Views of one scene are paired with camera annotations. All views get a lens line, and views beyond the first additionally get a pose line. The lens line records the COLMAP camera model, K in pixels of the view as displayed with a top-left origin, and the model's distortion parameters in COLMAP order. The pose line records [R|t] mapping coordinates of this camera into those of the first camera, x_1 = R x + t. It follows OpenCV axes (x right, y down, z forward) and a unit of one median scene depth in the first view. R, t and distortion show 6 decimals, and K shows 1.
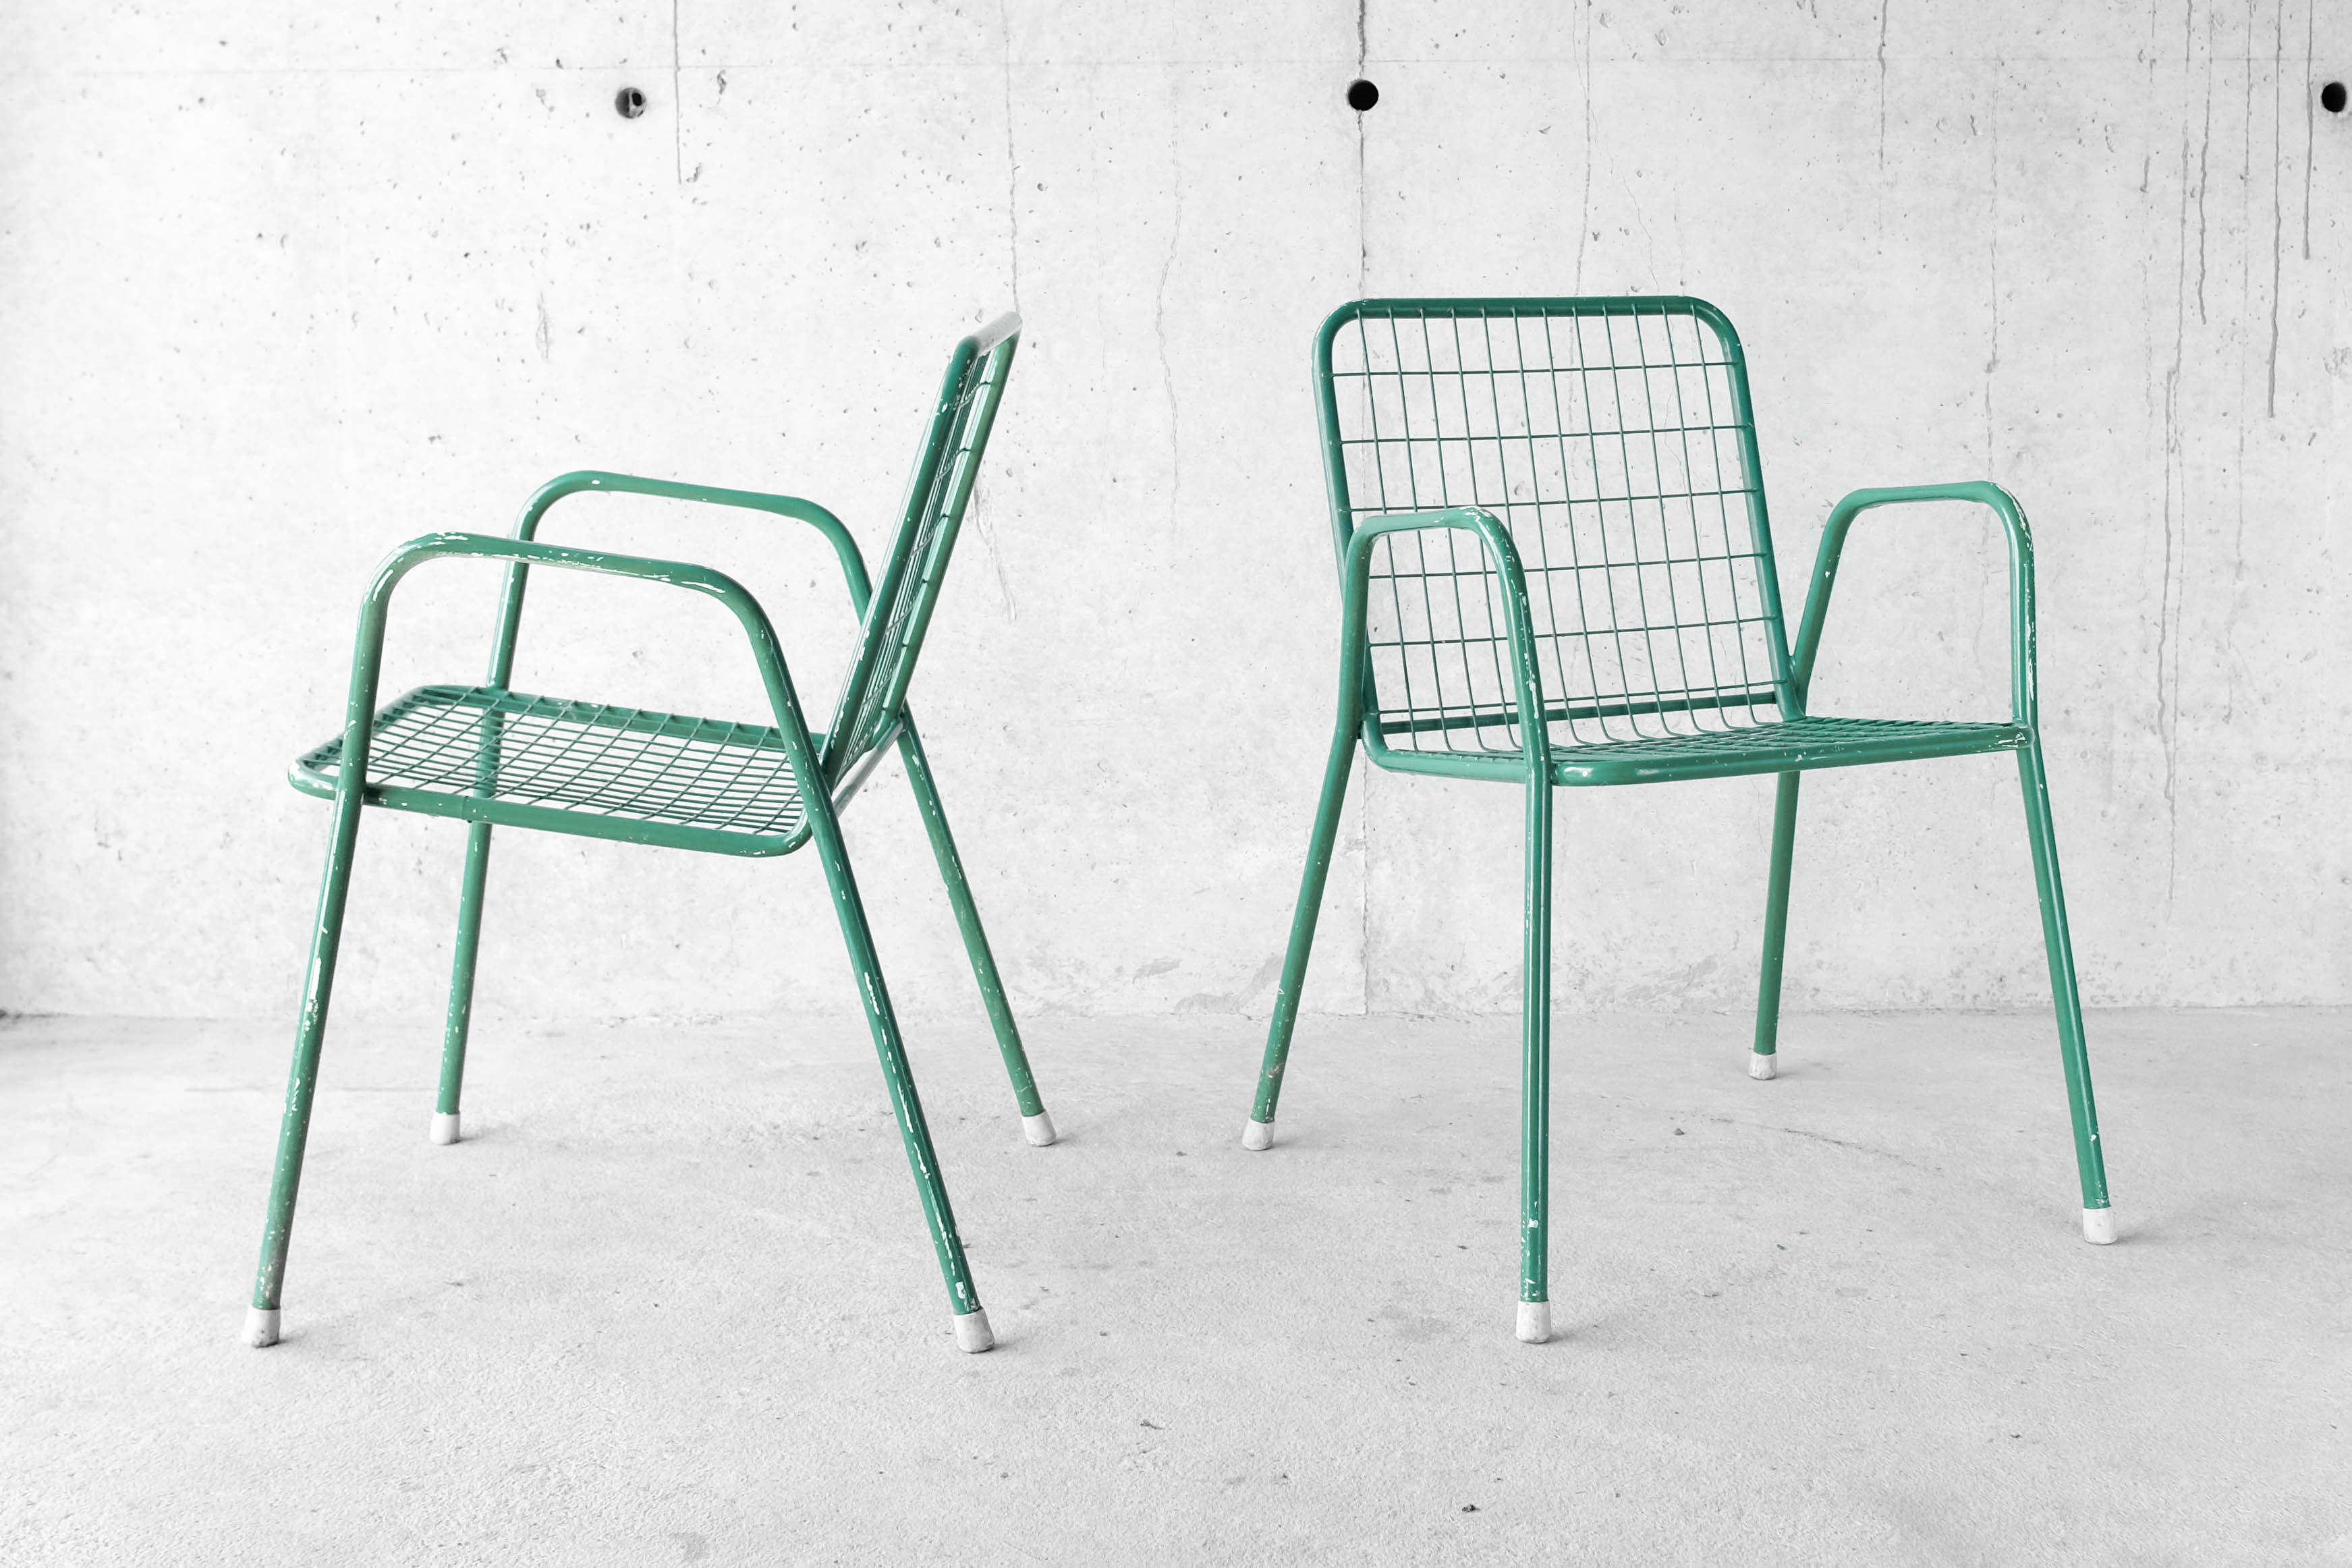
lens RADIAL K [[3340.6, 0, 1347.7], [0, 3340.6, 656.3], [0, 0, 1]] dist [-0.102059, 0.105704]
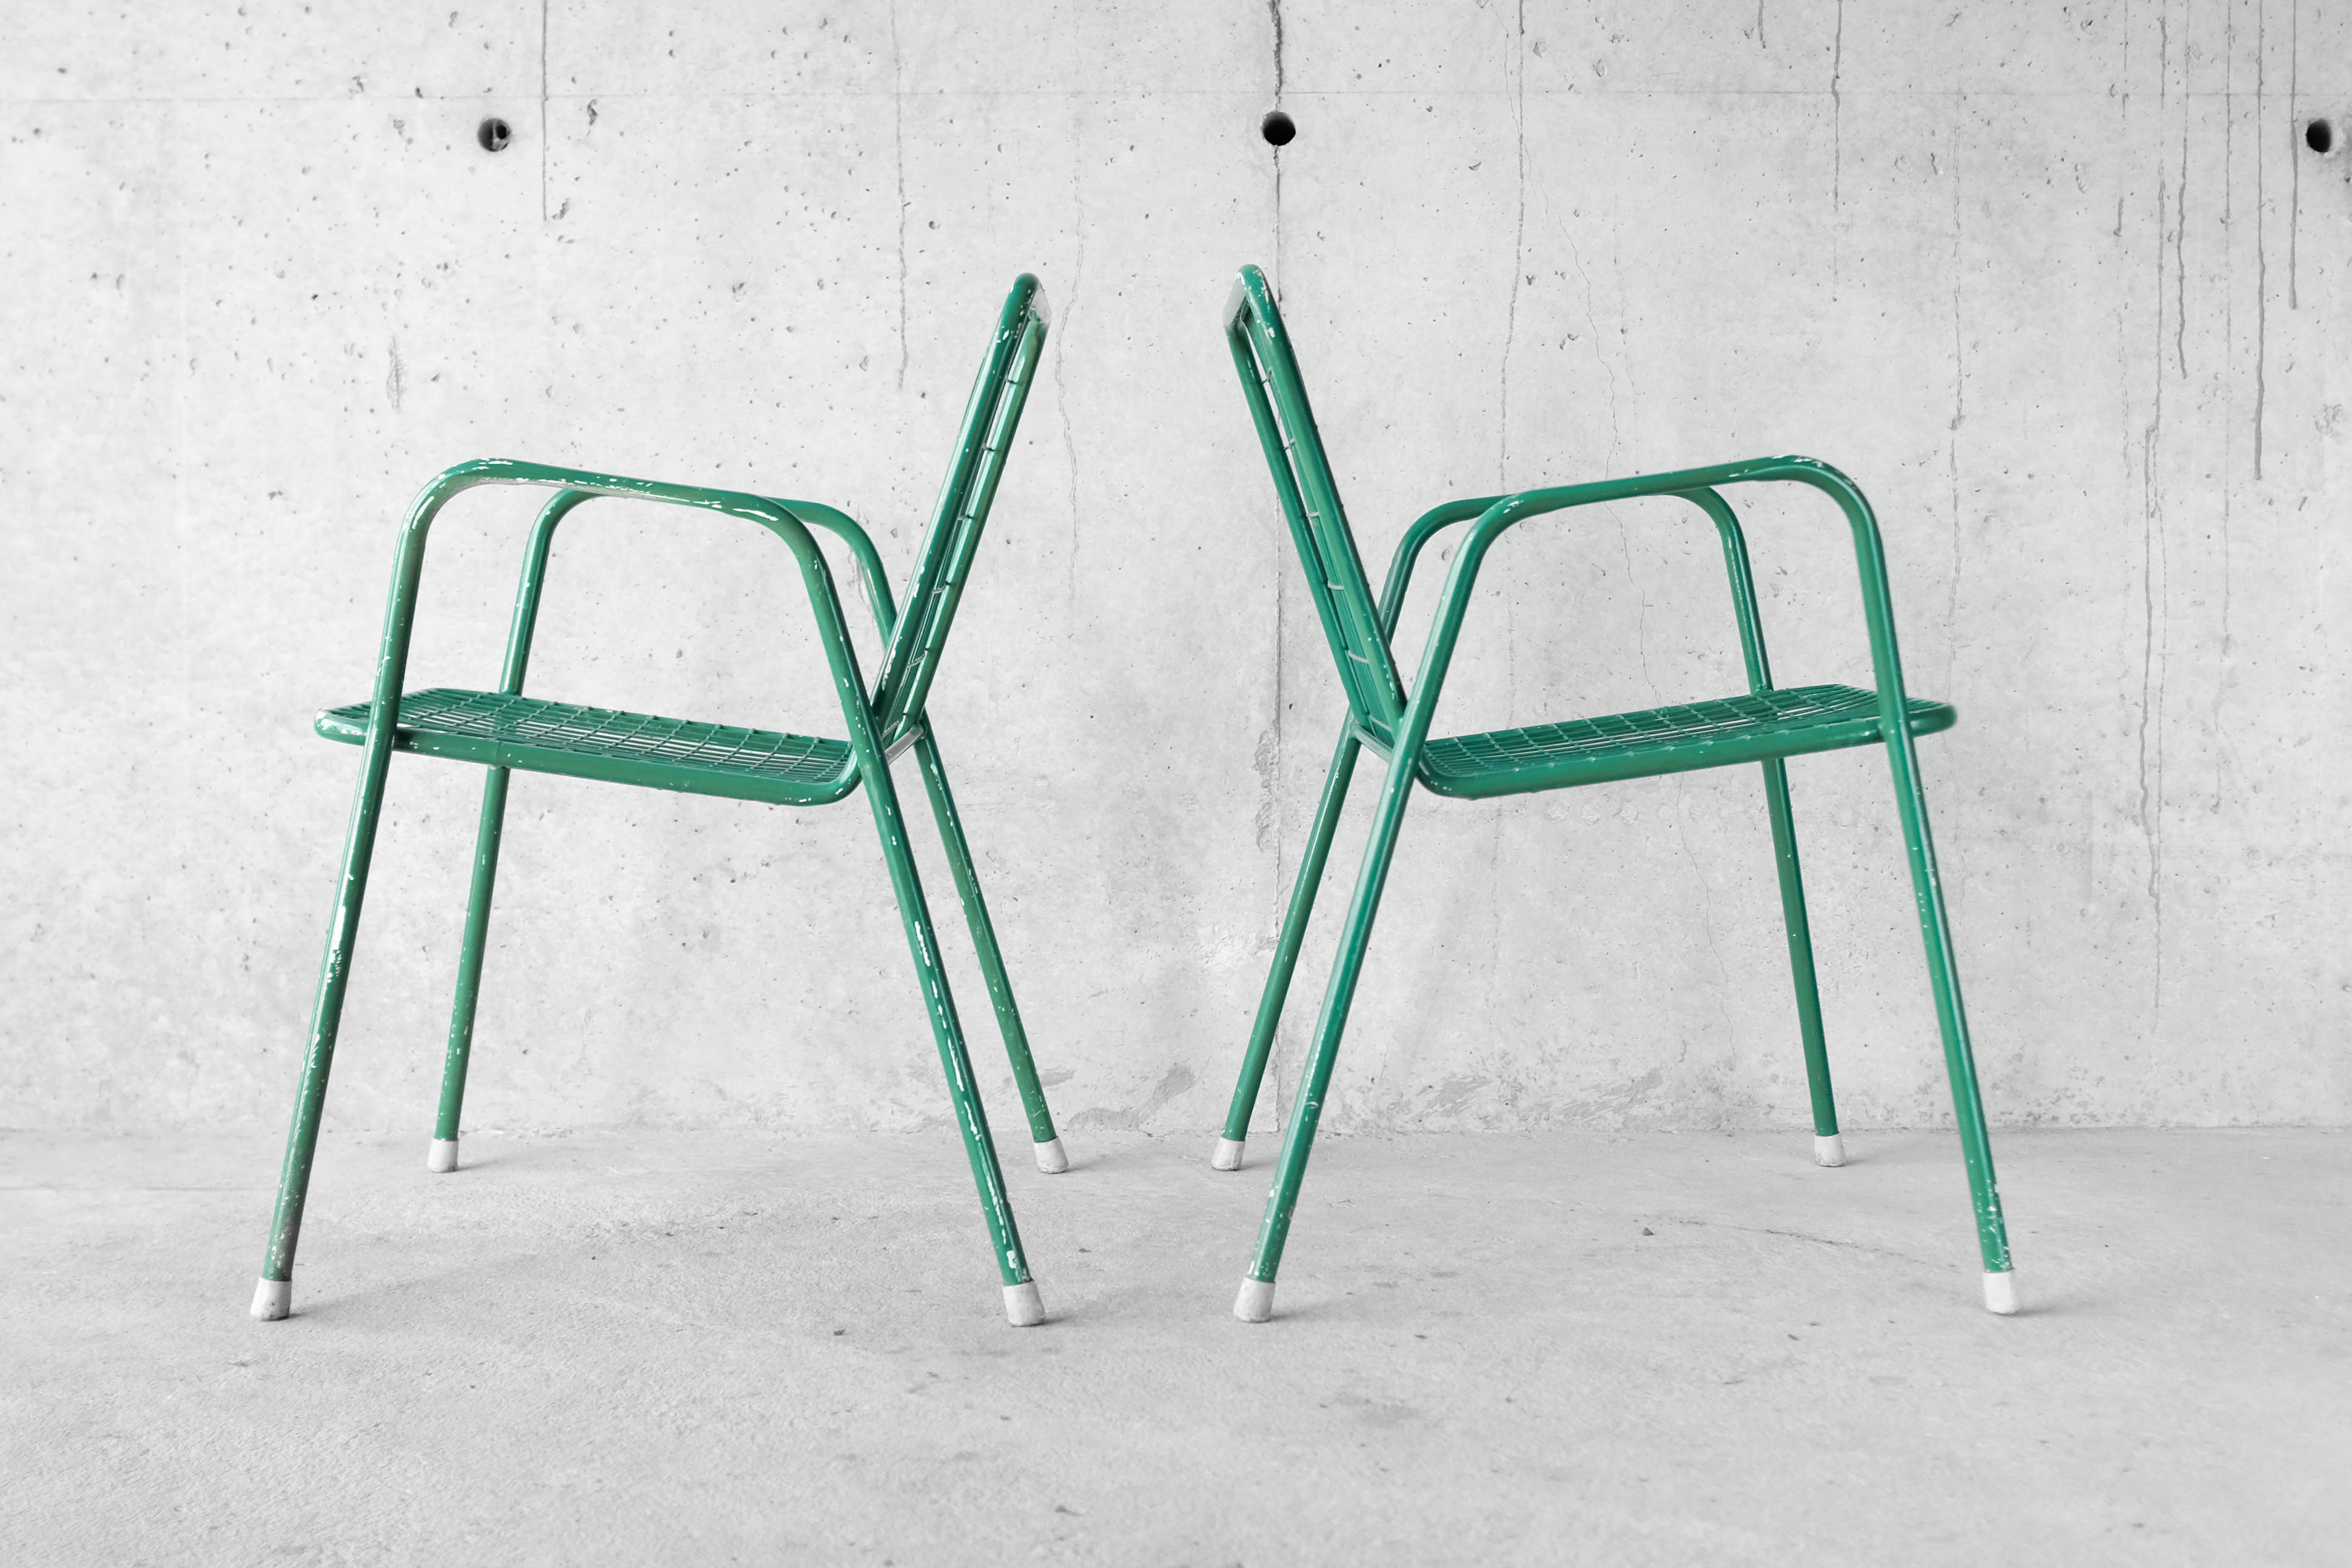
lens RADIAL K [[3004.0, 0, 1147.6], [0, 3004.0, 746.0], [0, 0, 1]] dist [-0.109203, 0.134014]
pose [[0.999949, 0.004461, -0.009055, -0.023819], [-0.005231, 0.996213, -0.086795, 0.075972], [0.008633, 0.086837, 0.996185, 0.180482]]
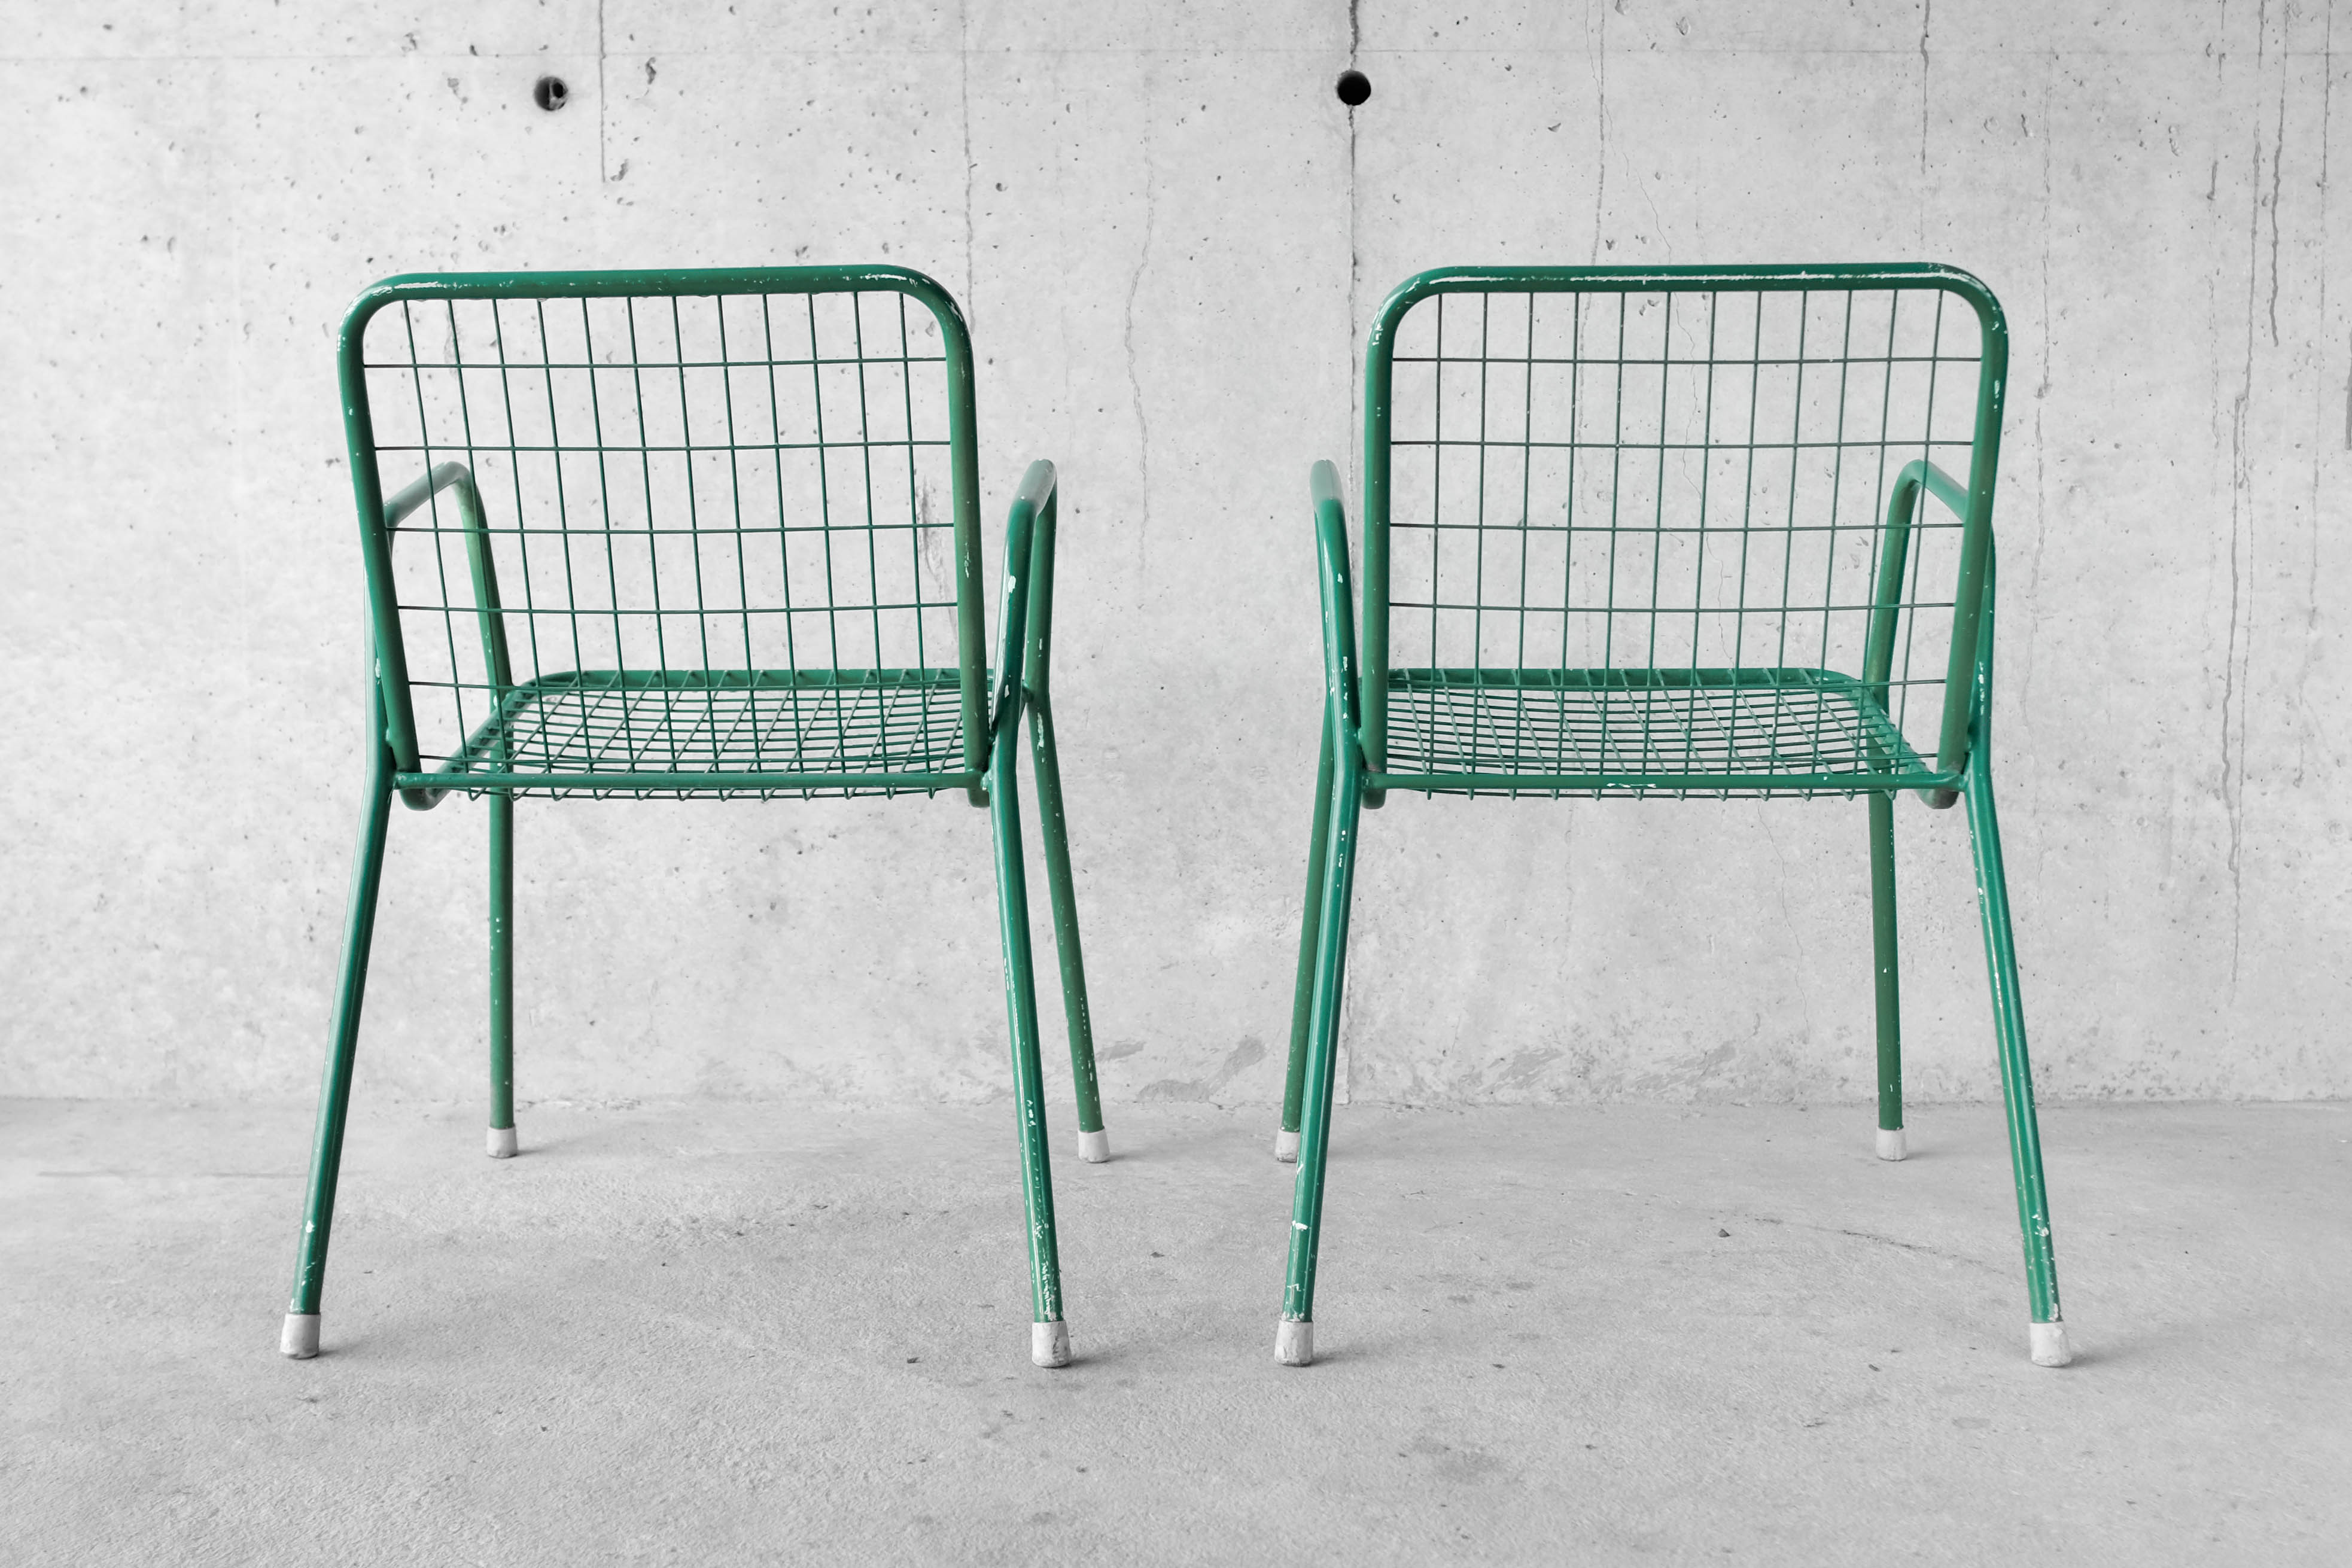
lens RADIAL K [[2965.3, 0, 1191.6], [0, 2965.3, 734.1], [0, 0, 1]] dist [-0.114969, 0.159634]
pose [[0.999904, 0.006041, -0.012442, -0.028679], [-0.006412, 0.999529, -0.029996, 0.032263], [0.012254, 0.030073, 0.999473, 0.198498]]
